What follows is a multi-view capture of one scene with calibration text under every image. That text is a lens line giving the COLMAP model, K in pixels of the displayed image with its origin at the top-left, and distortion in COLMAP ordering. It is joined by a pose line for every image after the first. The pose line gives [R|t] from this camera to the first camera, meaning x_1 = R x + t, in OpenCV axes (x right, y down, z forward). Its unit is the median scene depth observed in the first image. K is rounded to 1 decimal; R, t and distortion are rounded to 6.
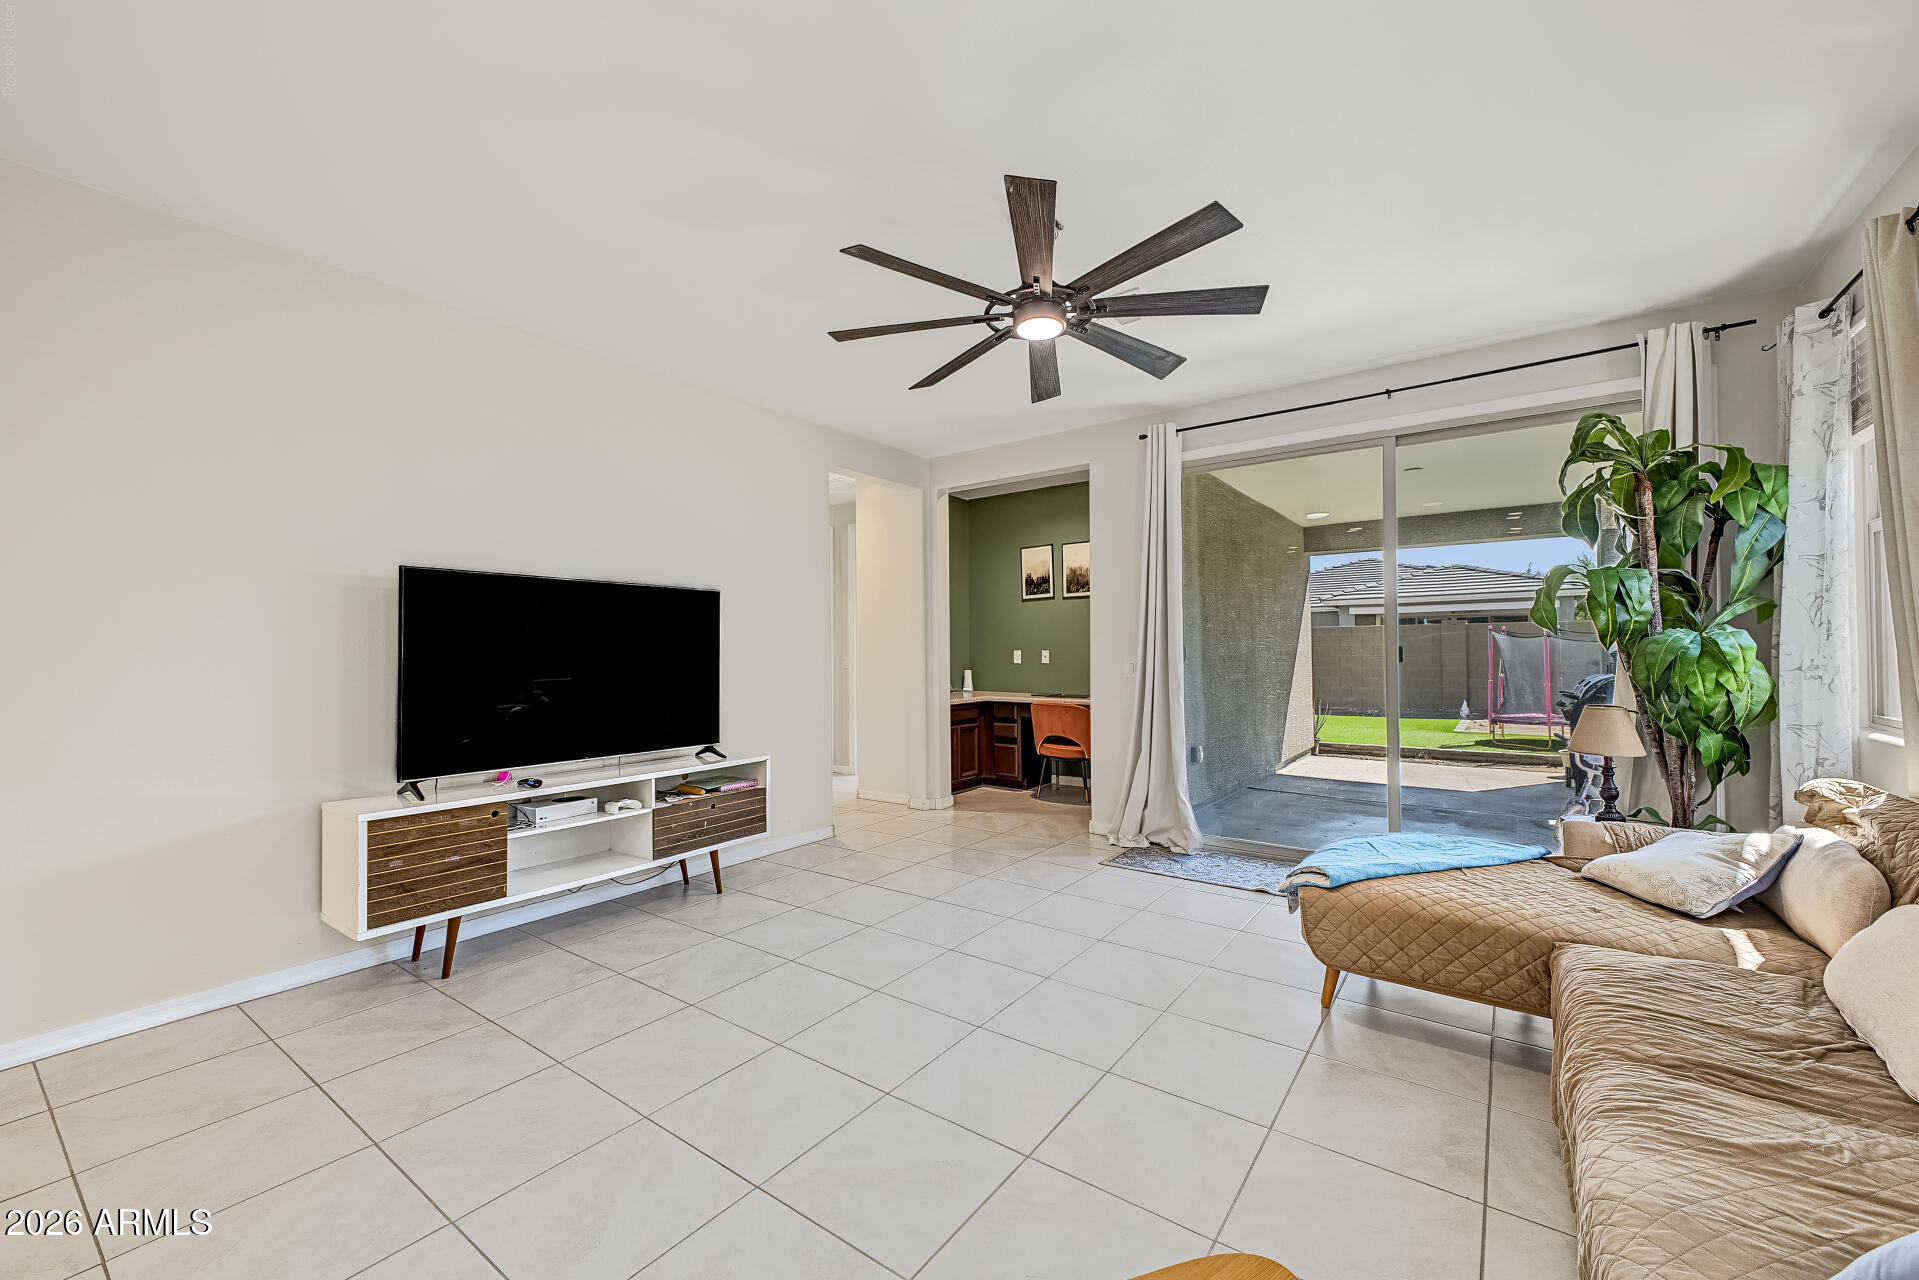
lens RADIAL K [[751.1, 0, 958.4], [0, 751.1, 650.6], [0, 0, 1]] dist [0.017782, -0.000088]
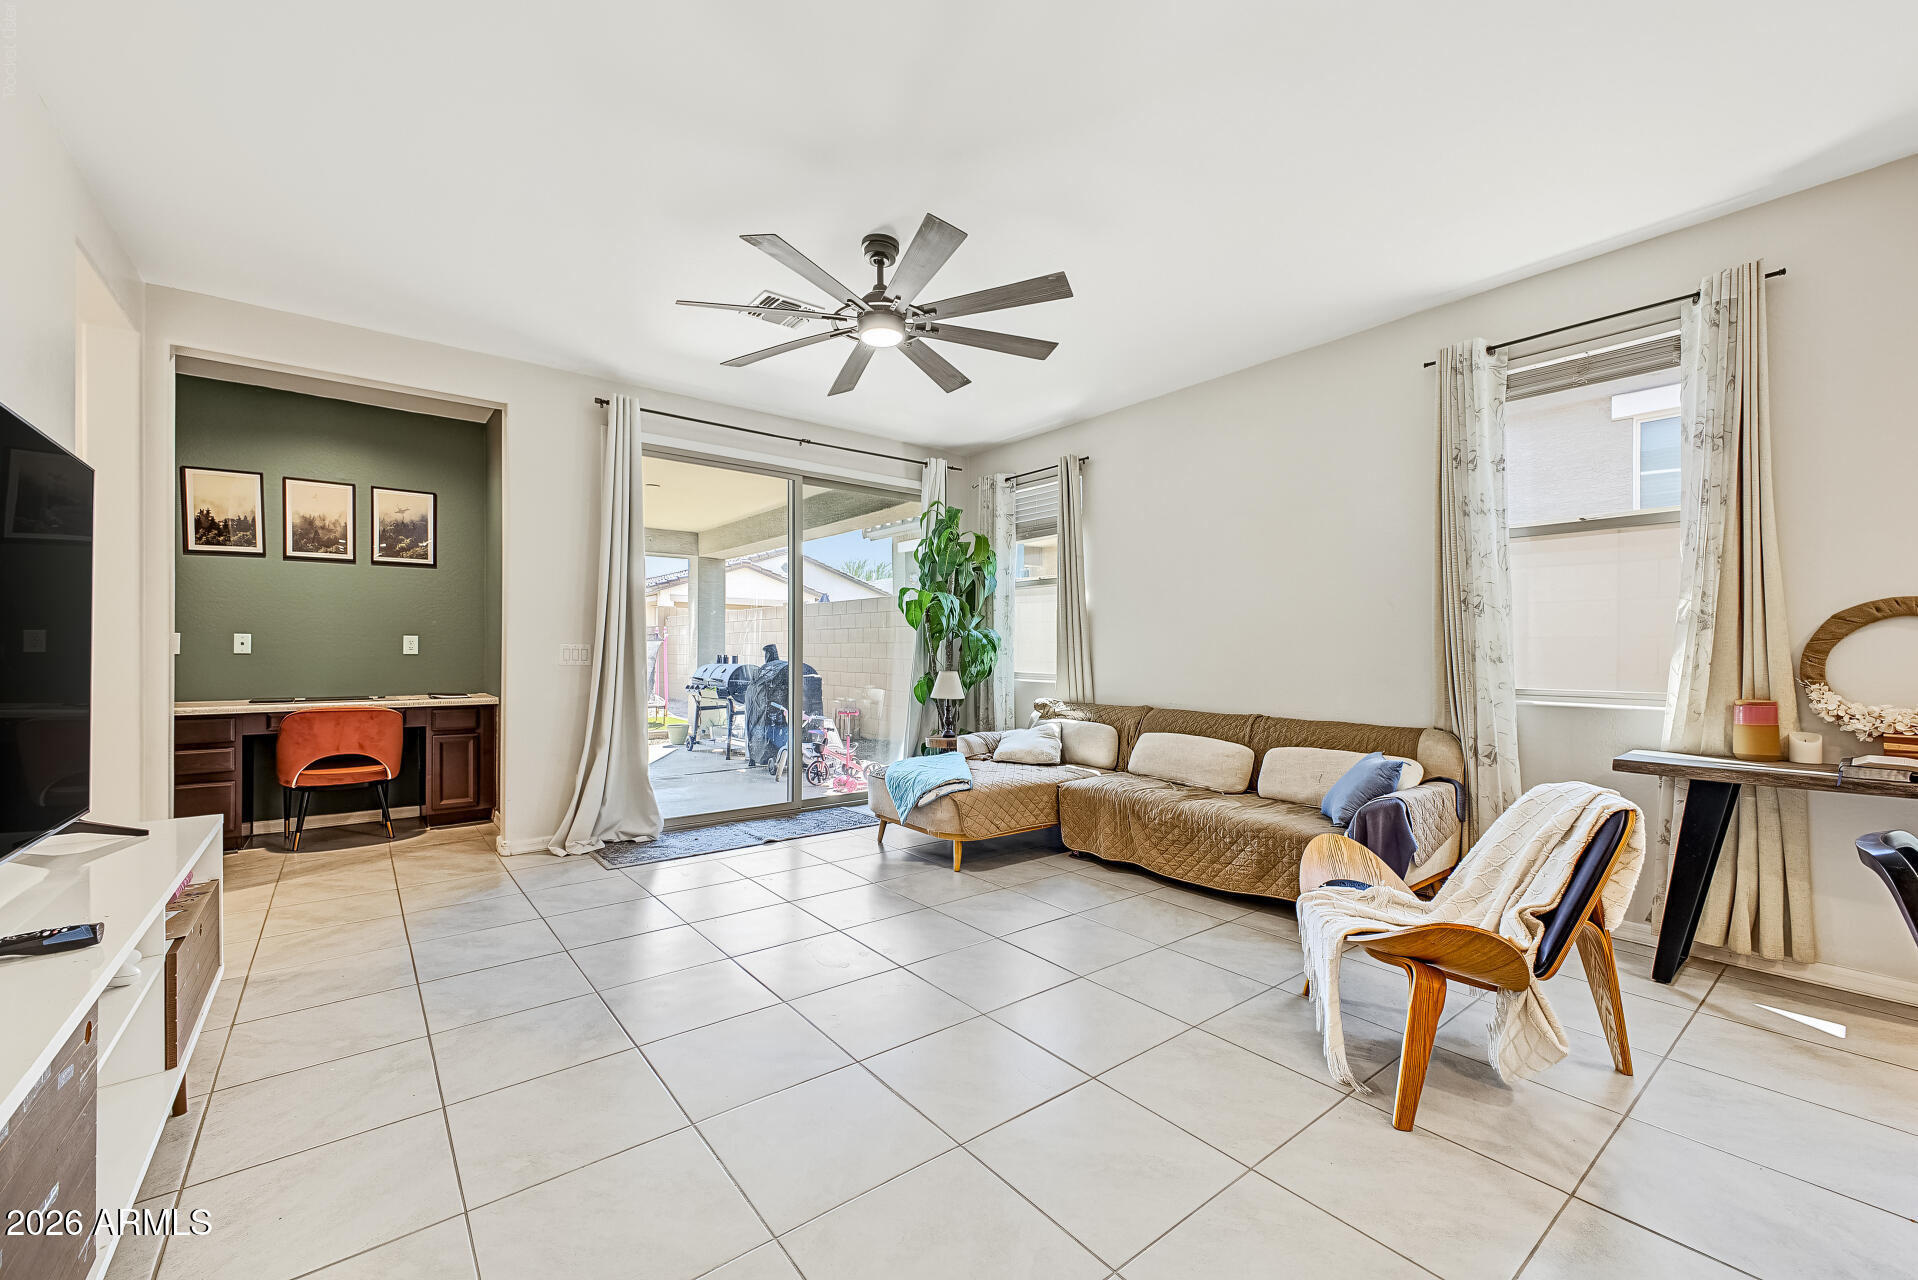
lens RADIAL K [[750.7, 0, 957.9], [0, 750.7, 650.6], [0, 0, 1]] dist [0.017782, -0.000088]
pose [[0.270234, 0.004364, 0.962785, -0.522529], [-0.004225, 0.999985, -0.003347, 0.021168], [-0.962785, -0.003163, 0.270249, 0.331194]]
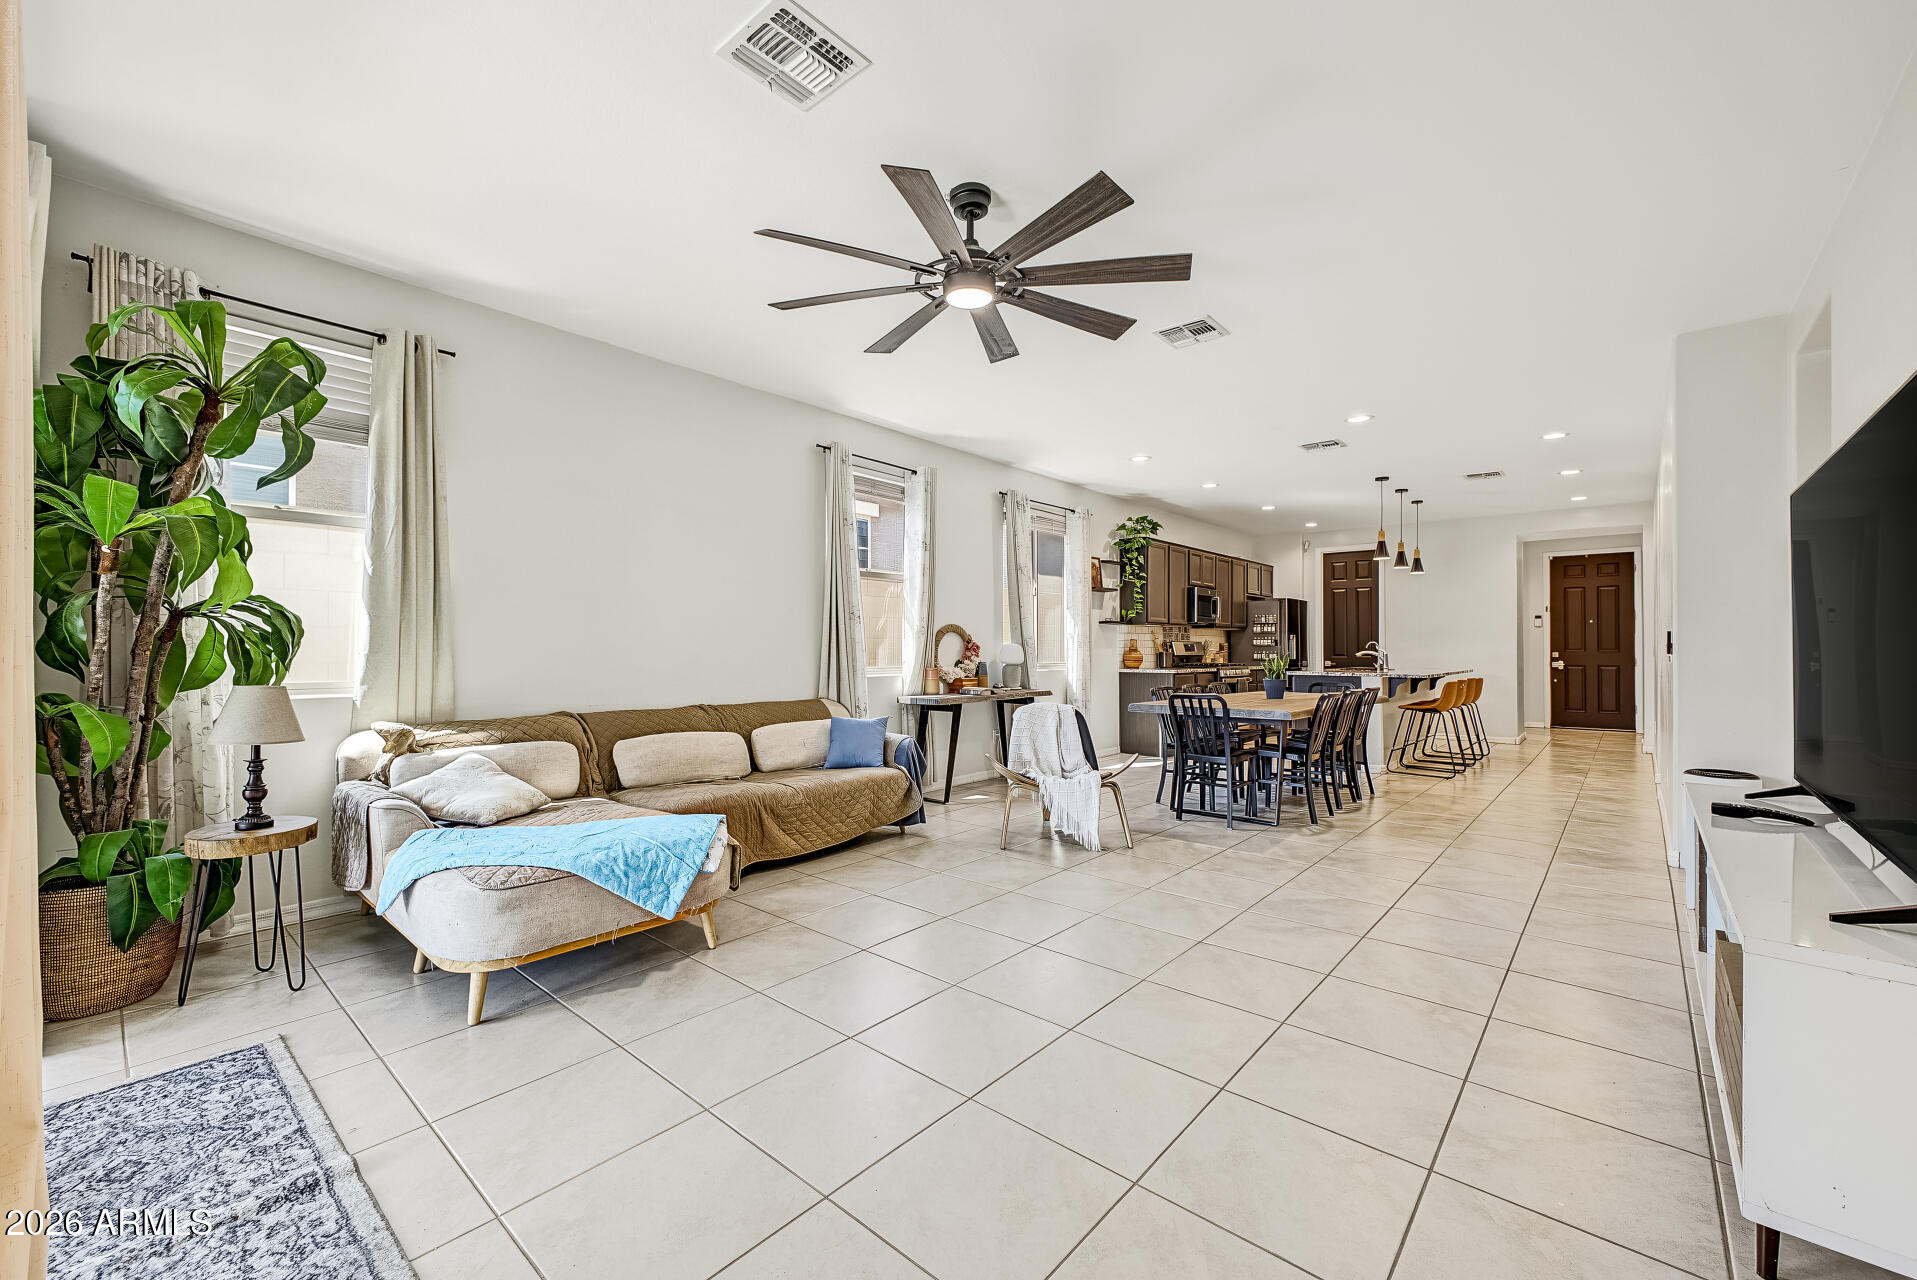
lens RADIAL K [[767.7, 0, 952.4], [0, 767.7, 643.1], [0, 0, 1]] dist [0.001692, 0.000470]
pose [[-0.995842, 0.002997, 0.091050, 0.026700], [0.002028, 0.999940, -0.010743, 0.026917], [-0.091076, -0.010514, -0.995788, 1.139600]]
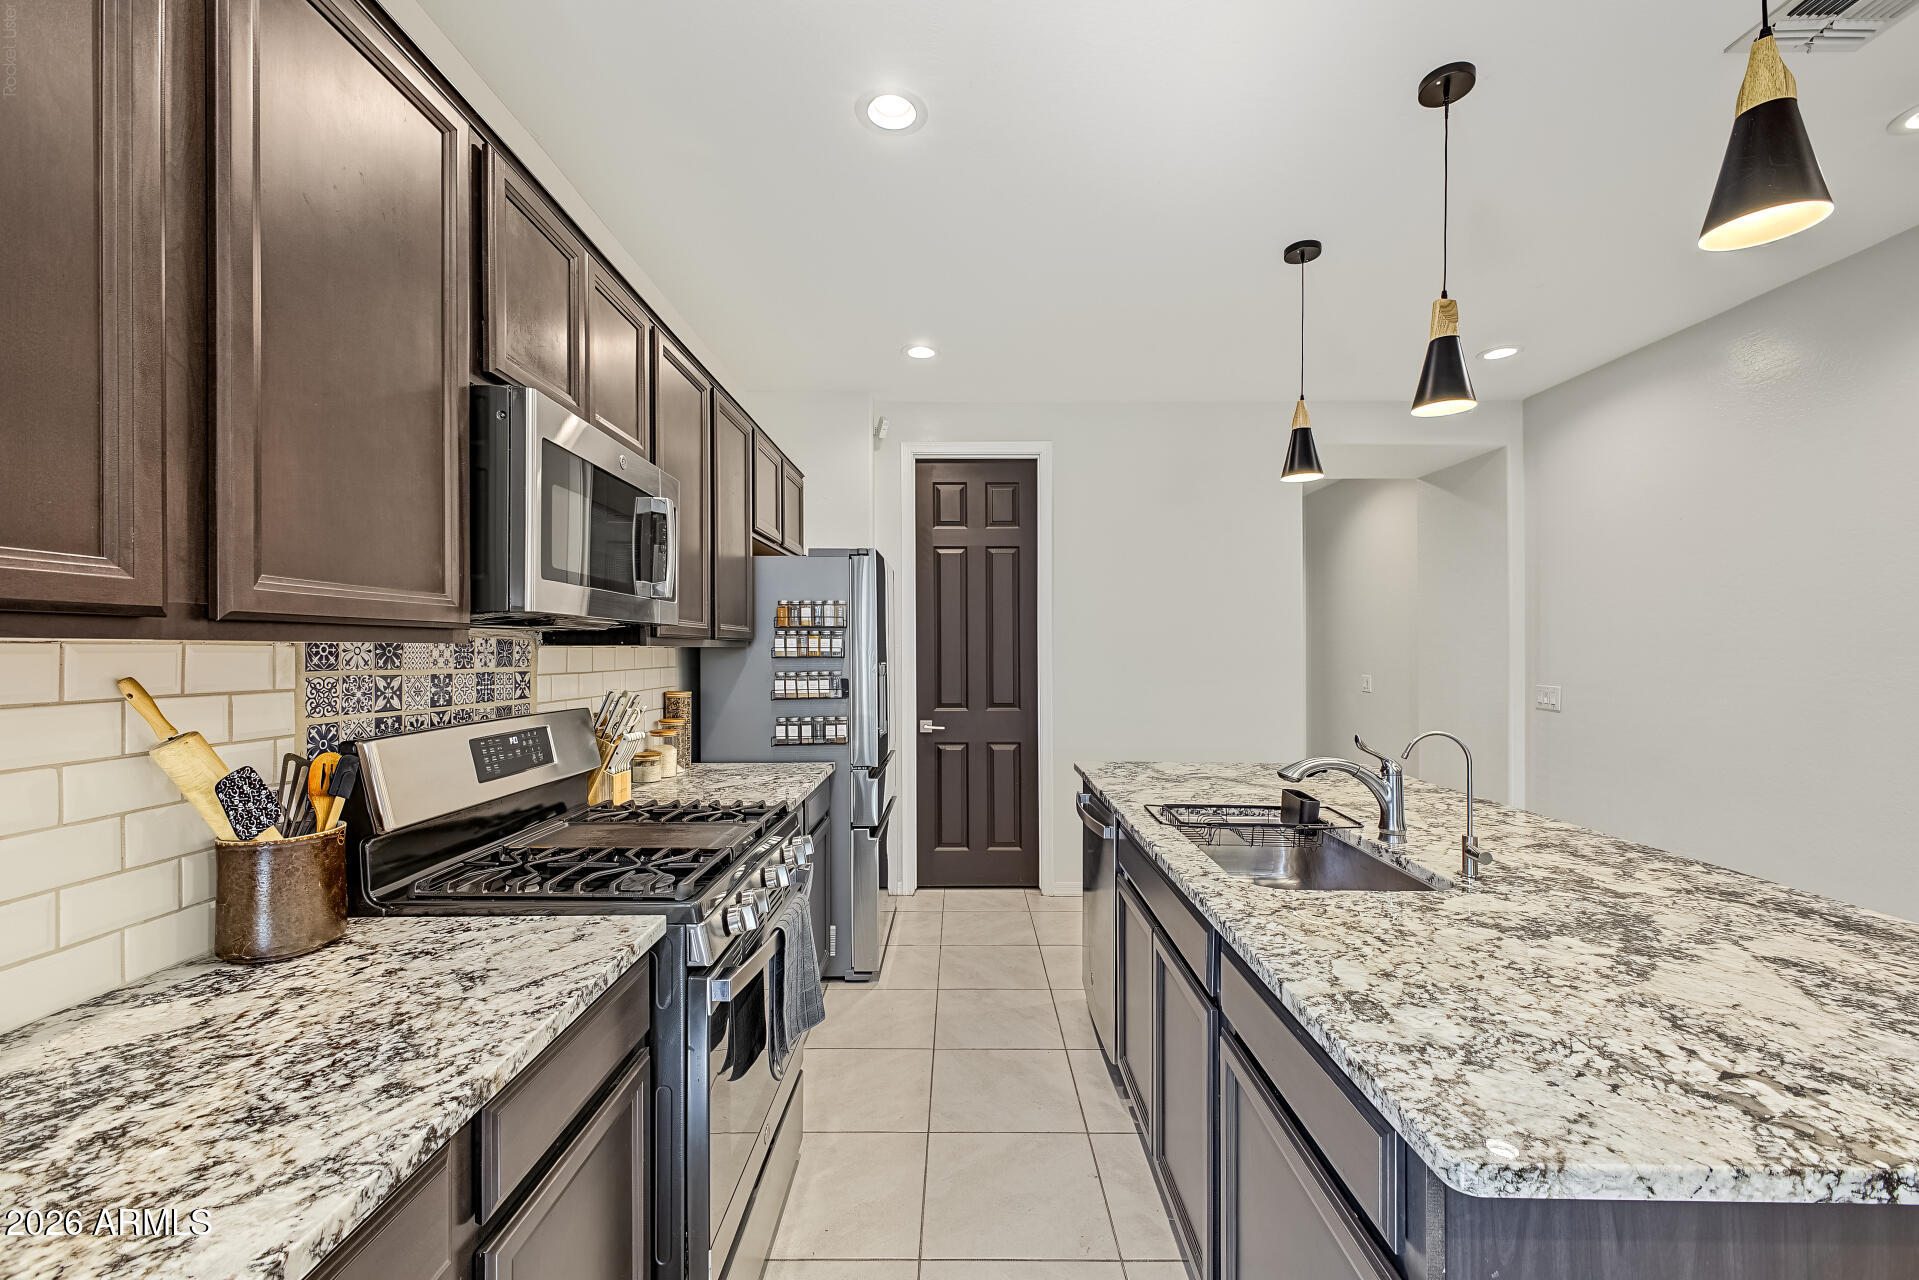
lens RADIAL K [[768.5, 0, 953.4], [0, 768.5, 643.1], [0, 0, 1]] dist [0.001692, 0.000470]
pose [[-0.808980, -0.003810, -0.587823, -0.342164], [0.000318, 0.999976, -0.006918, -0.028402], [0.587836, -0.005783, -0.808960, -0.407038]]
